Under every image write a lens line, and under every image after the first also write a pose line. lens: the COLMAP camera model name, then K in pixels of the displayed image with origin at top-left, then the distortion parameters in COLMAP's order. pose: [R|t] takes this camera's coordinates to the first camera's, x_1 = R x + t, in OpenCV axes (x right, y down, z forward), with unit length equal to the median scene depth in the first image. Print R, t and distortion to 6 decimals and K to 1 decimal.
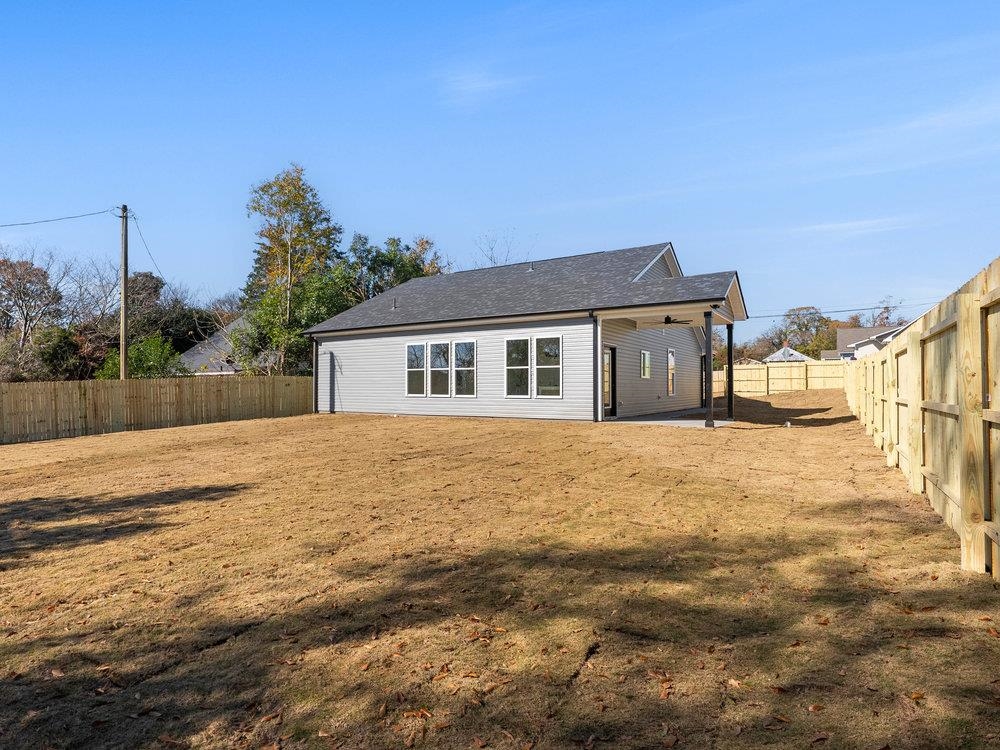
lens RADIAL K [[612.7, 0, 499.4], [0, 612.7, 378.3], [0, 0, 1]] dist [0.038140, 0.000257]
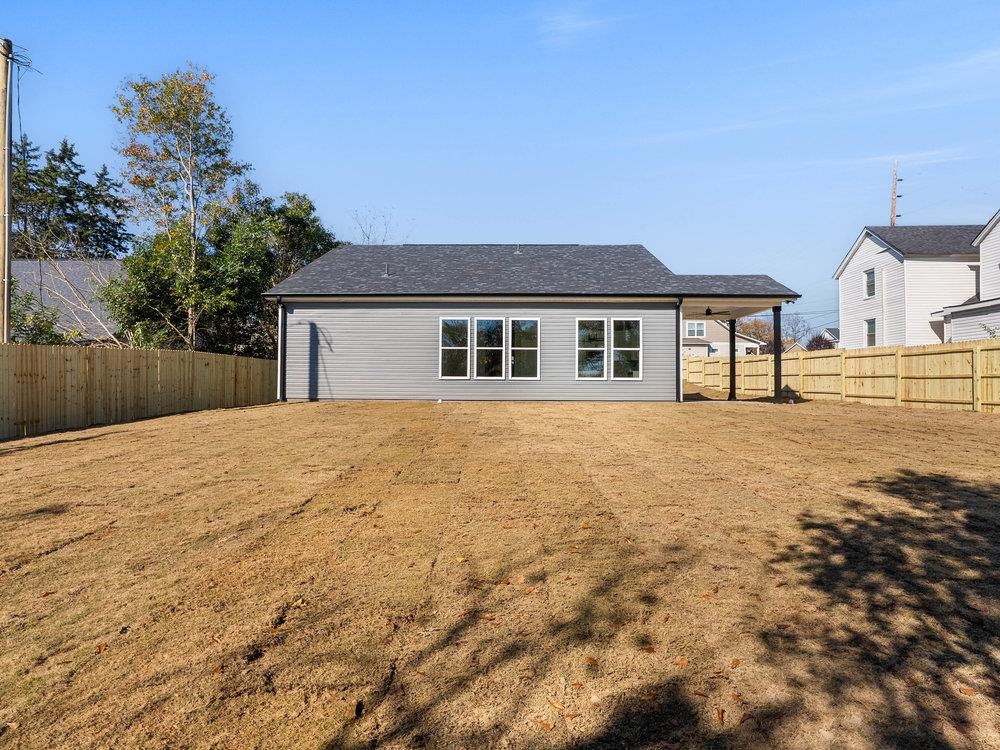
lens RADIAL K [[509.4, 0, 499.2], [0, 509.4, 359.4], [0, 0, 1]] dist [-0.009657, 0.004829]
pose [[0.815293, 0.014462, 0.578868, -0.501077], [-0.013470, 0.999891, -0.006008, 0.005111], [-0.578892, -0.002900, 0.815399, 0.375251]]
